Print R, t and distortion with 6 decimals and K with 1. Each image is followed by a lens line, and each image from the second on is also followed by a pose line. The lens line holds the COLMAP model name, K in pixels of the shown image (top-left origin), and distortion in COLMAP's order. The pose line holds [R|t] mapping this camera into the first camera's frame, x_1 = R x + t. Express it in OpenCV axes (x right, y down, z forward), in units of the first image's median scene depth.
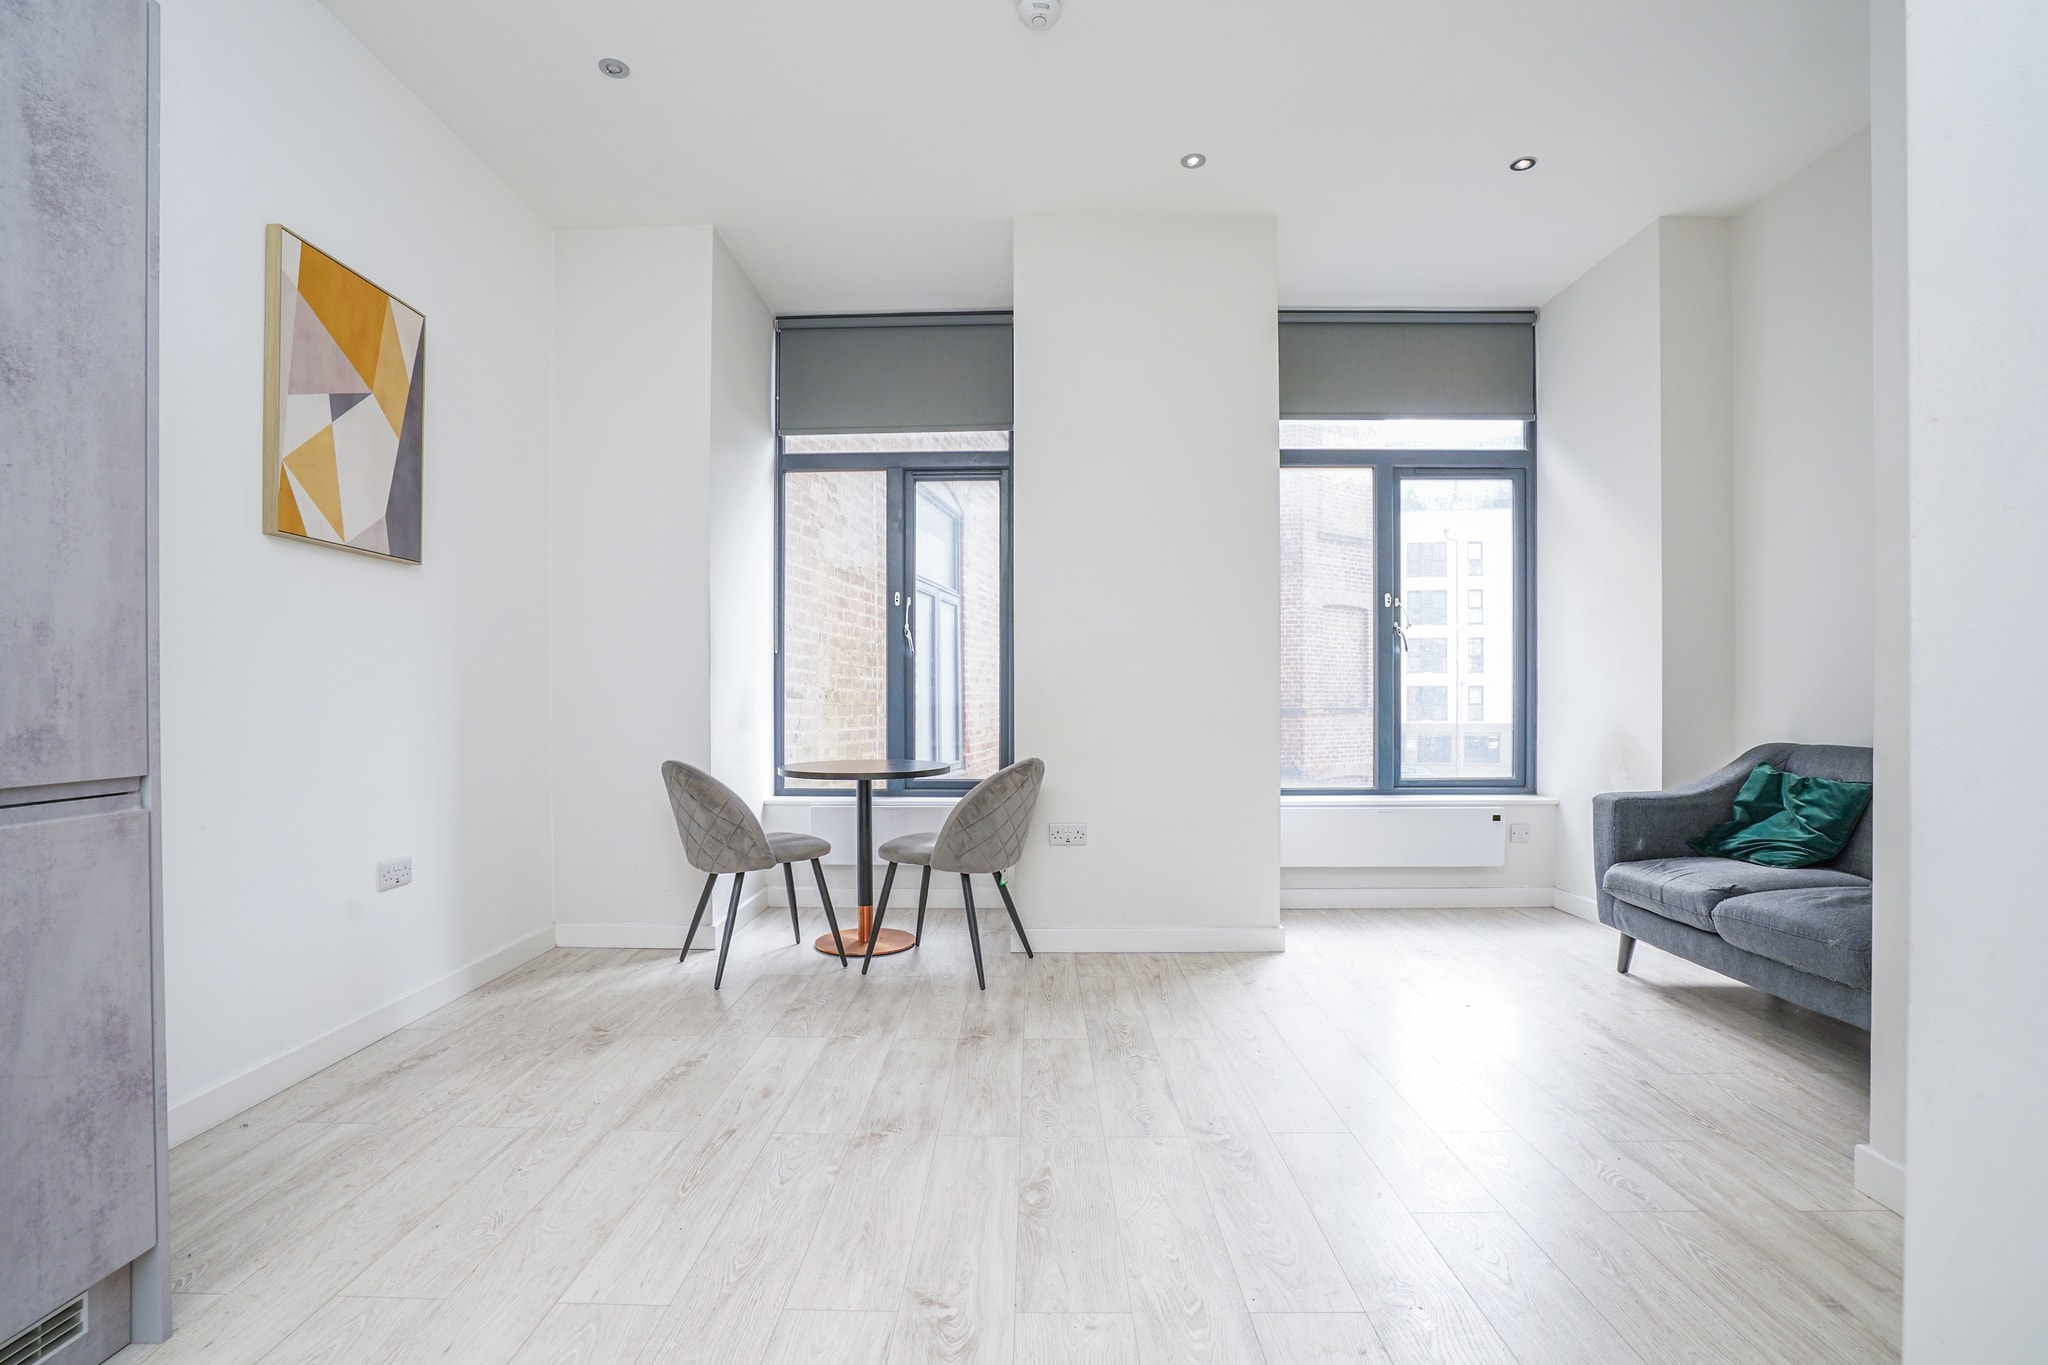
lens RADIAL K [[933.1, 0, 1026.9], [0, 933.1, 702.9], [0, 0, 1]] dist [-0.063850, 0.033077]
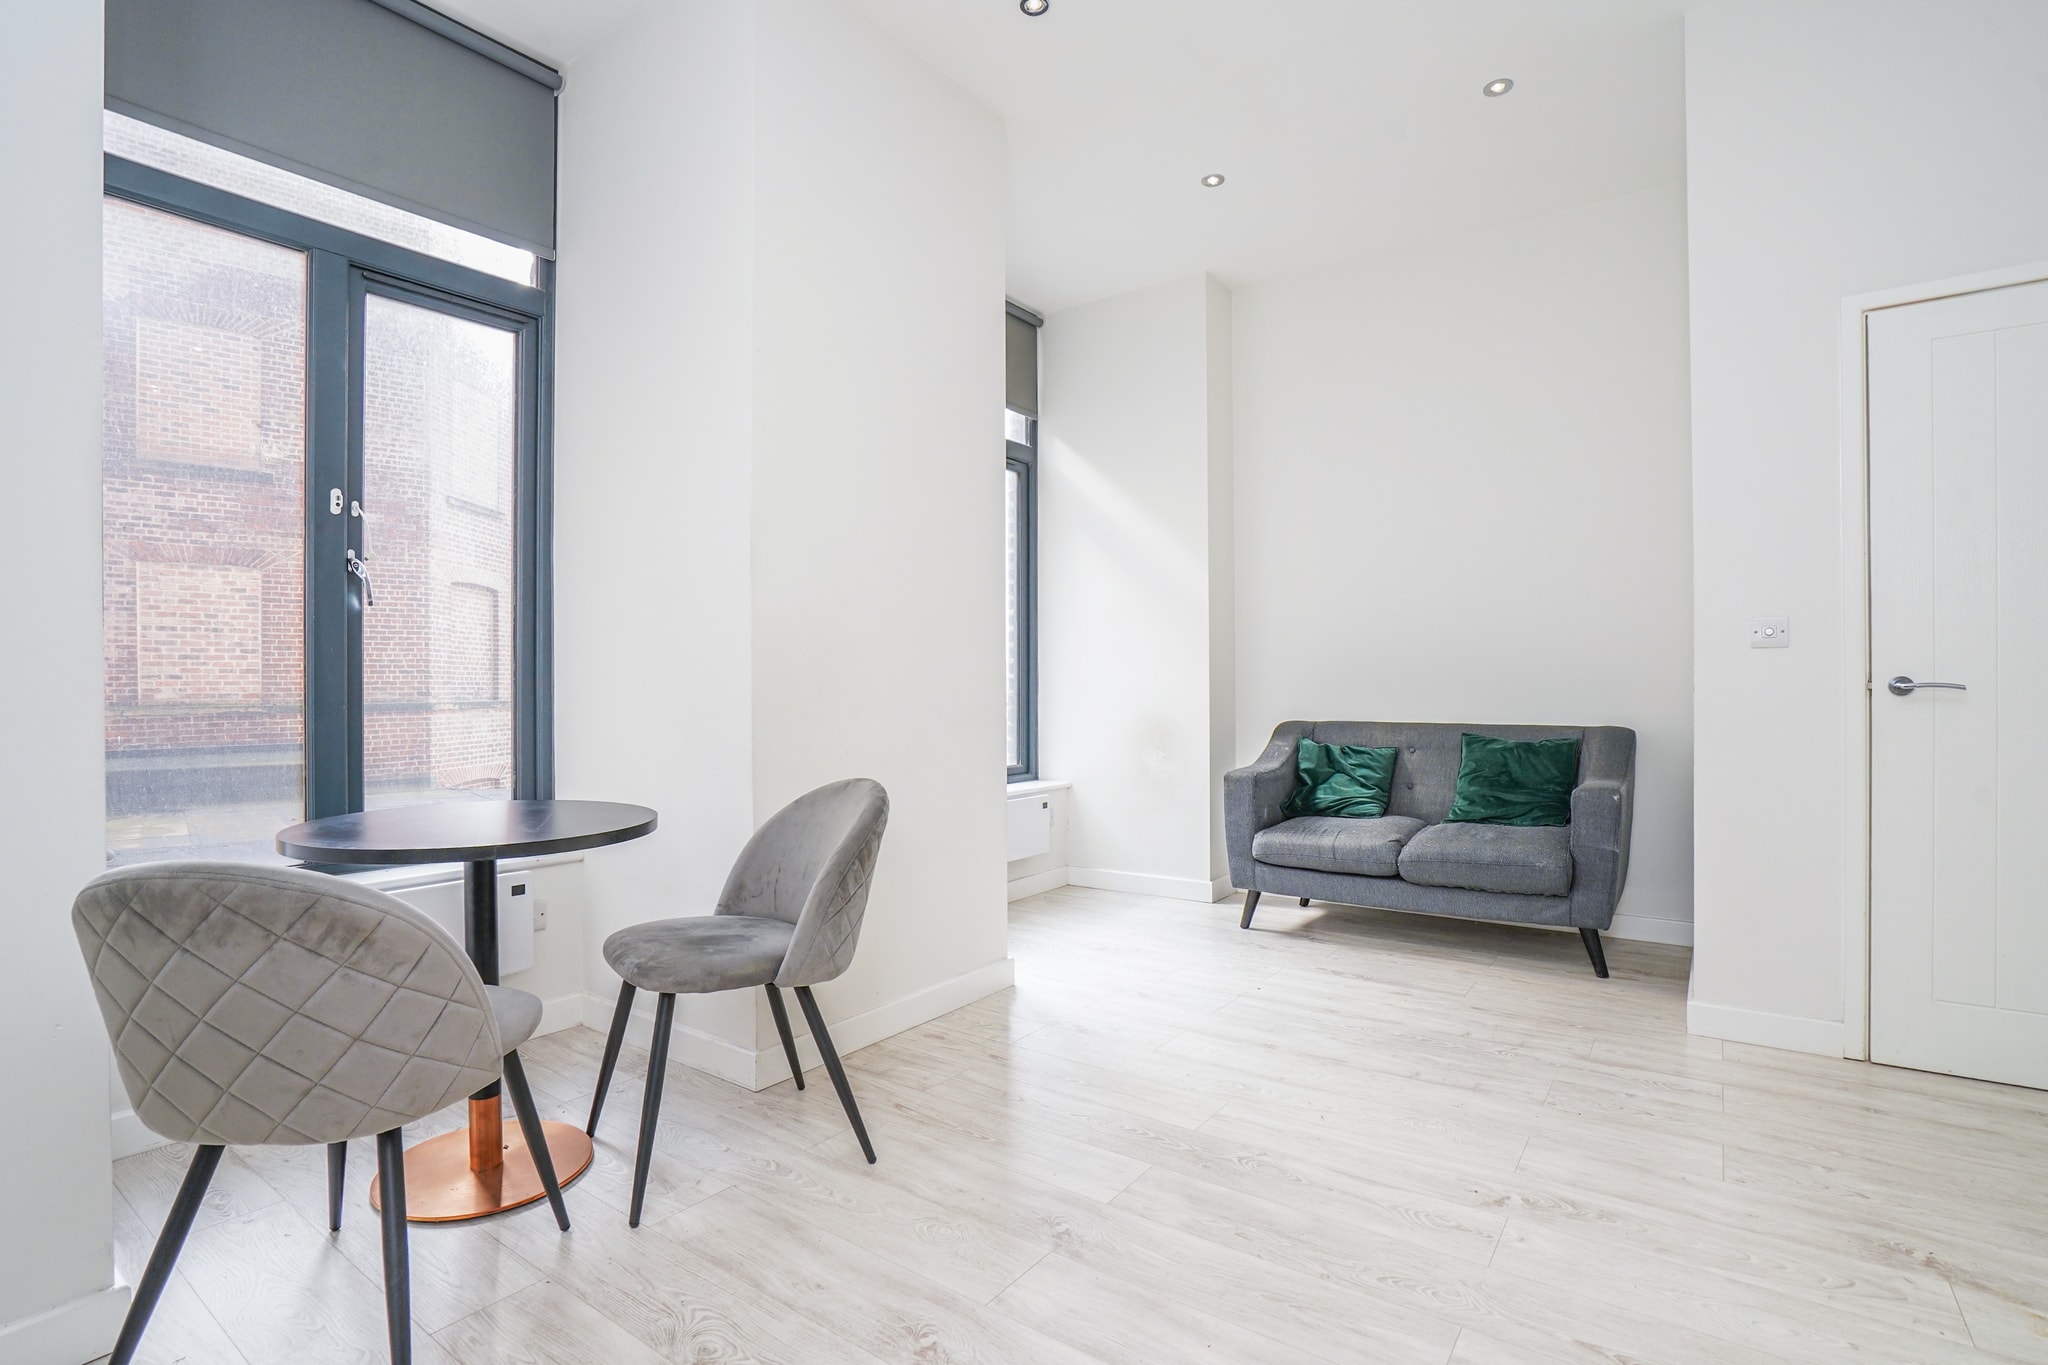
lens RADIAL K [[957.6, 0, 1023.7], [0, 957.6, 687.7], [0, 0, 1]] dist [-0.069613, 0.036141]
pose [[0.599507, -0.002486, 0.800366, -0.463013], [0.009146, 0.999951, -0.003745, -0.000164], [-0.800317, 0.009565, 0.599500, 0.524180]]
